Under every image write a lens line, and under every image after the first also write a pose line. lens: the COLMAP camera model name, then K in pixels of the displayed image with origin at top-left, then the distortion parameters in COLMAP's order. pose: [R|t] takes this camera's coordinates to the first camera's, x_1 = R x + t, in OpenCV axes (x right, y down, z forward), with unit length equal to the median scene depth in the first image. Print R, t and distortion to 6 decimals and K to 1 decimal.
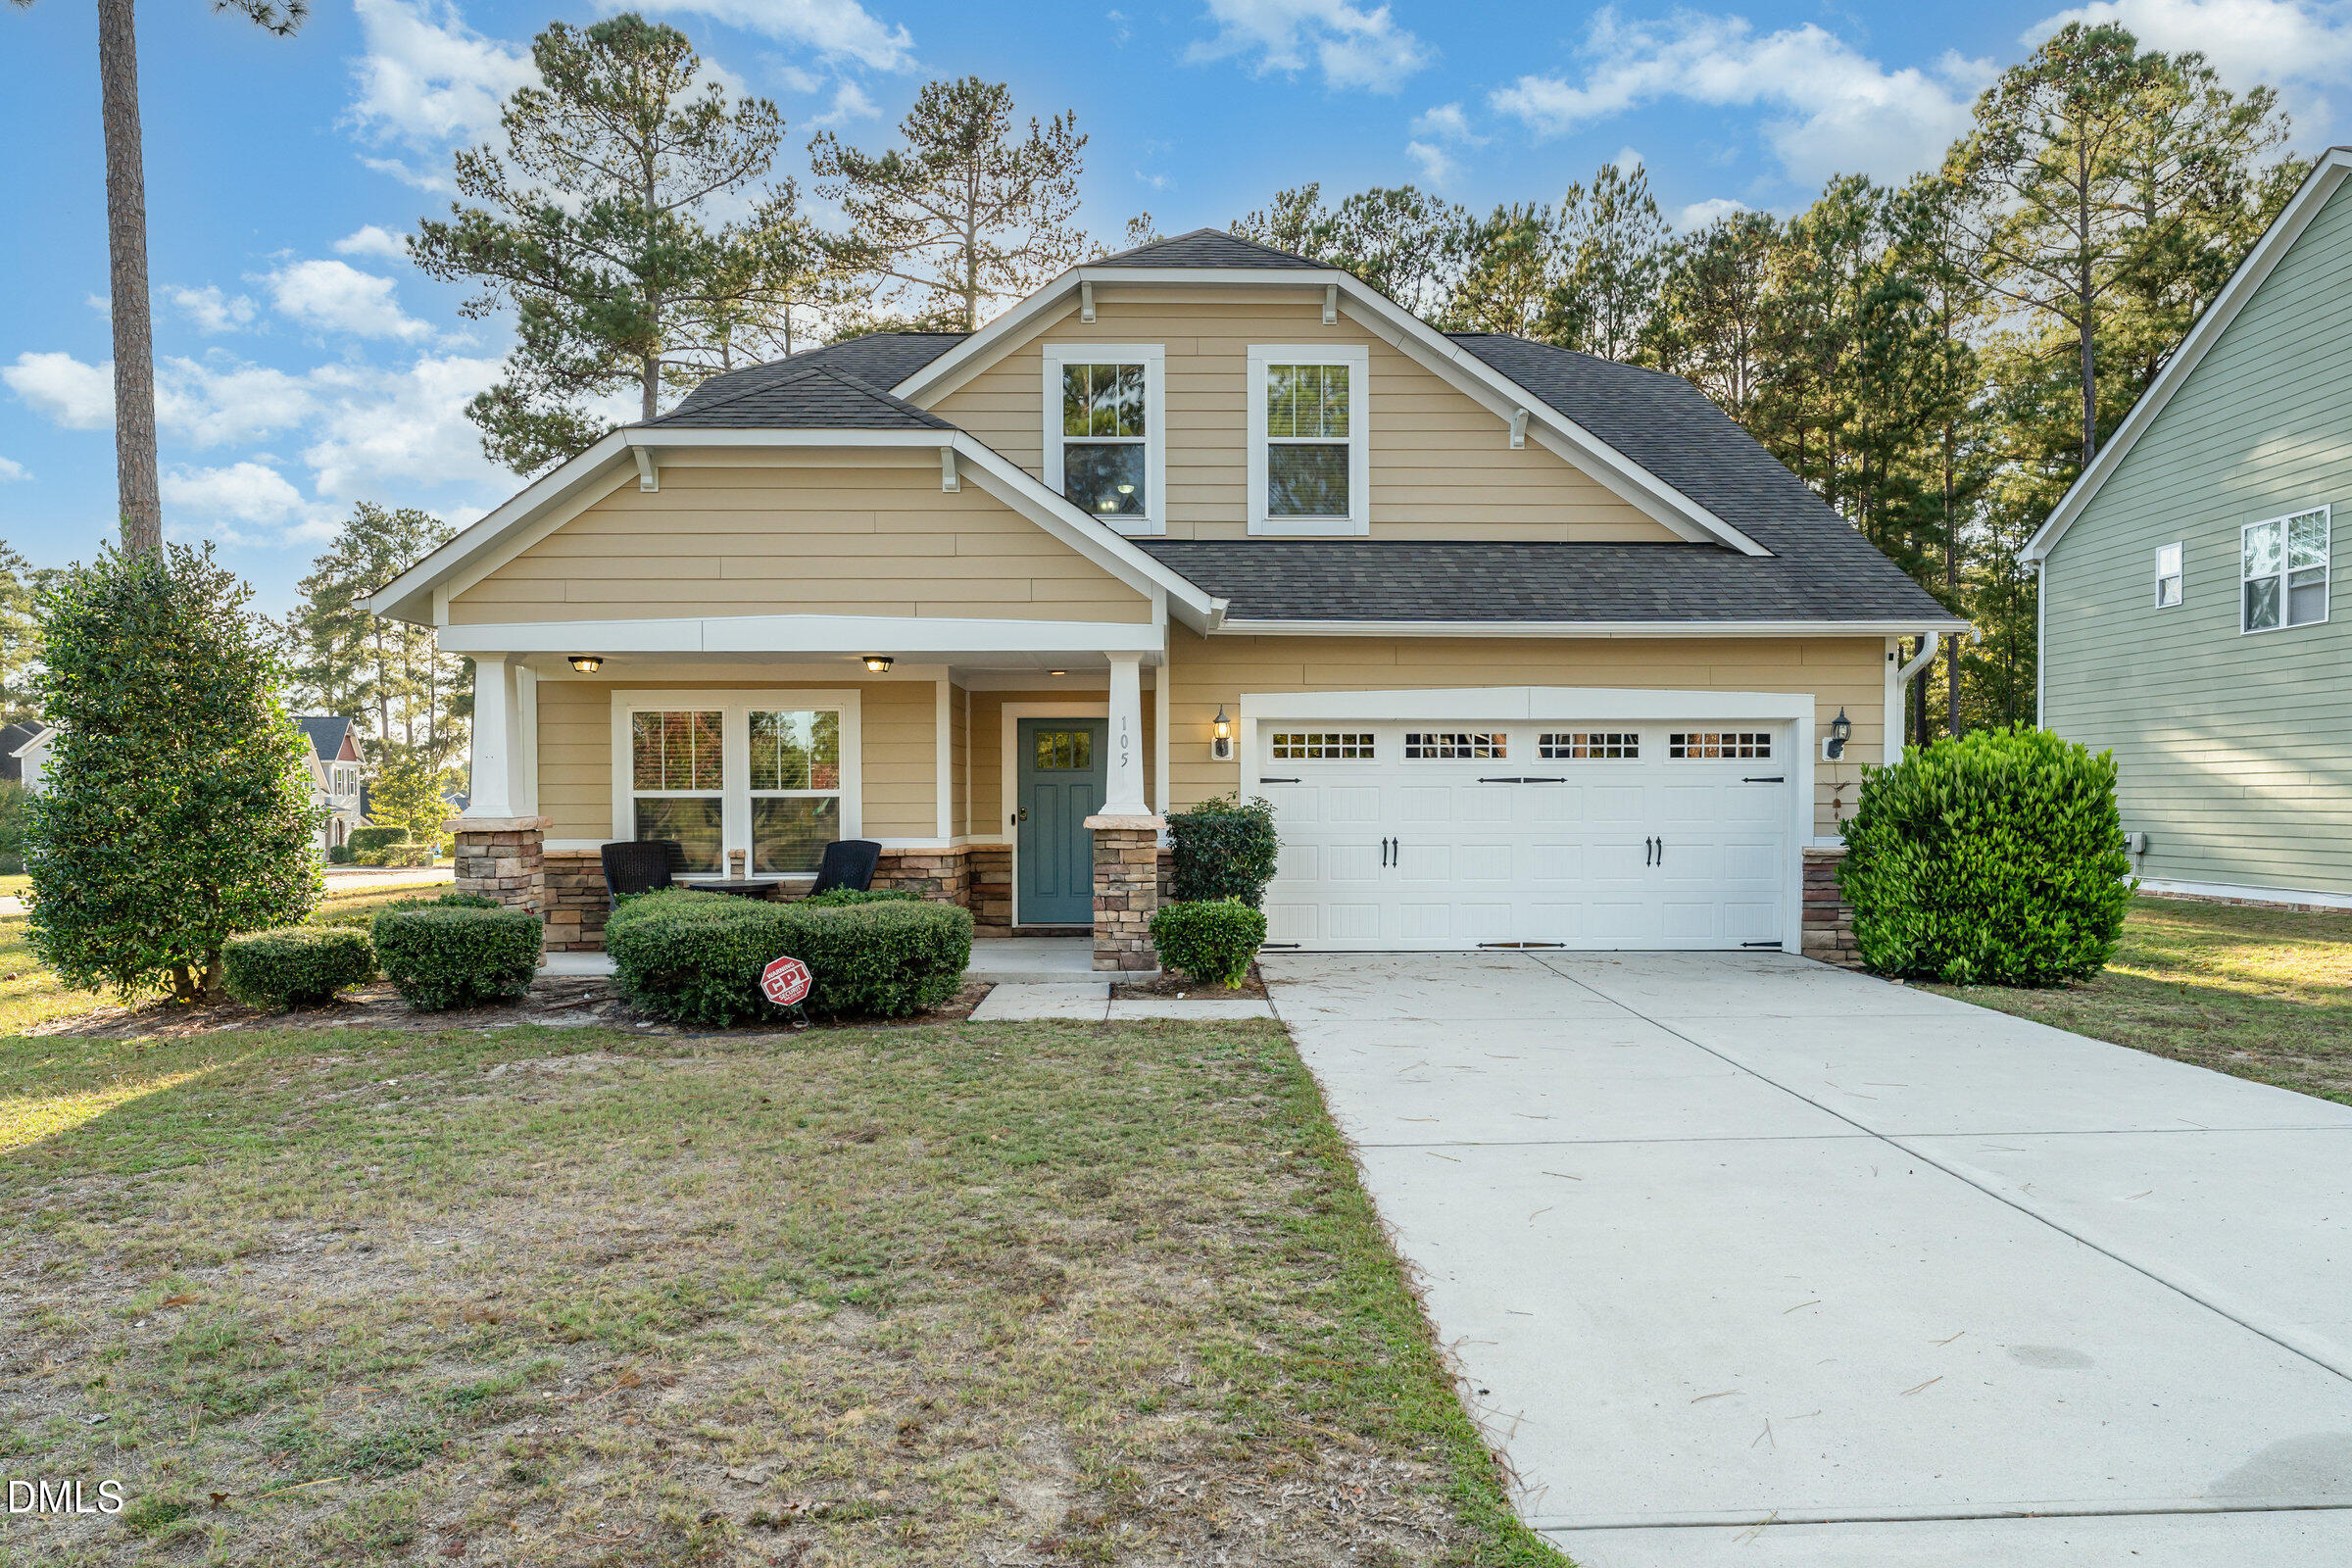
lens RADIAL K [[1485.1, 0, 1211.0], [0, 1485.1, 831.3], [0, 0, 1]] dist [-0.003785, 0.000665]
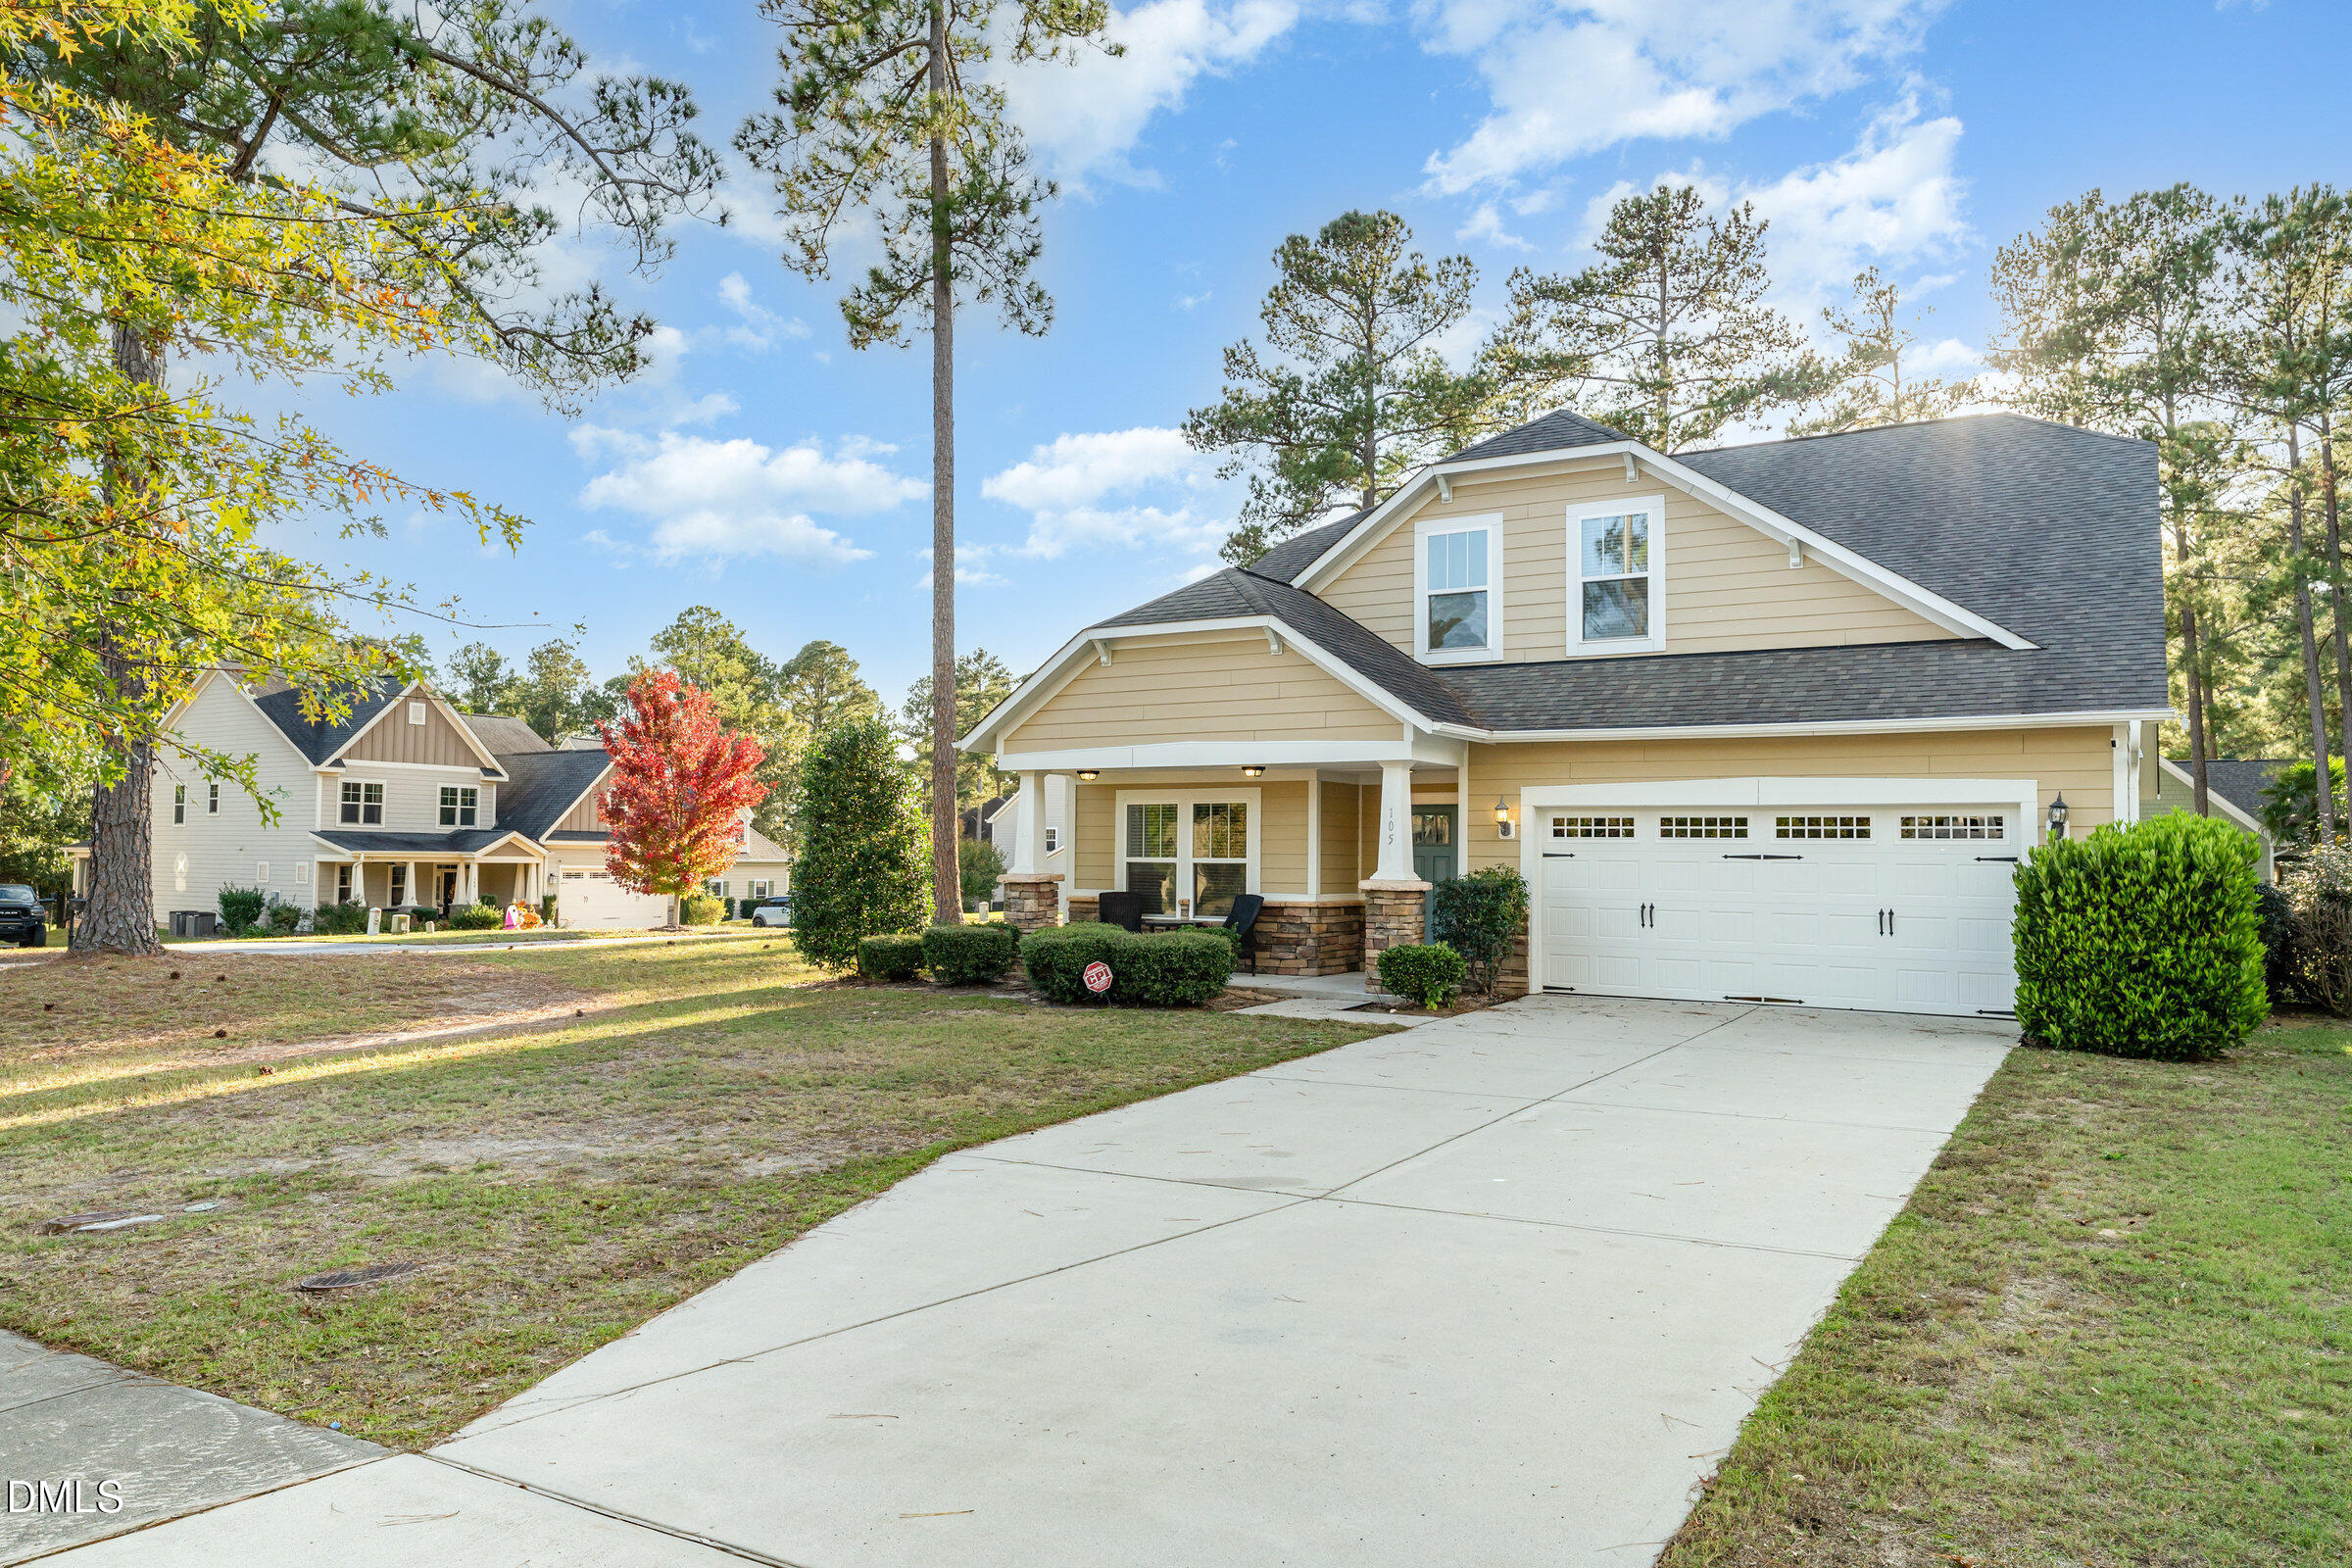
lens RADIAL K [[1495.3, 0, 1178.8], [0, 1495.3, 784.4], [0, 0, 1]] dist [-0.004943, 0.001192]
pose [[0.845101, -0.014399, -0.534413, 0.450422], [-0.024872, 0.997496, -0.066209, -0.002278], [0.534028, 0.069246, 0.842626, -0.235860]]
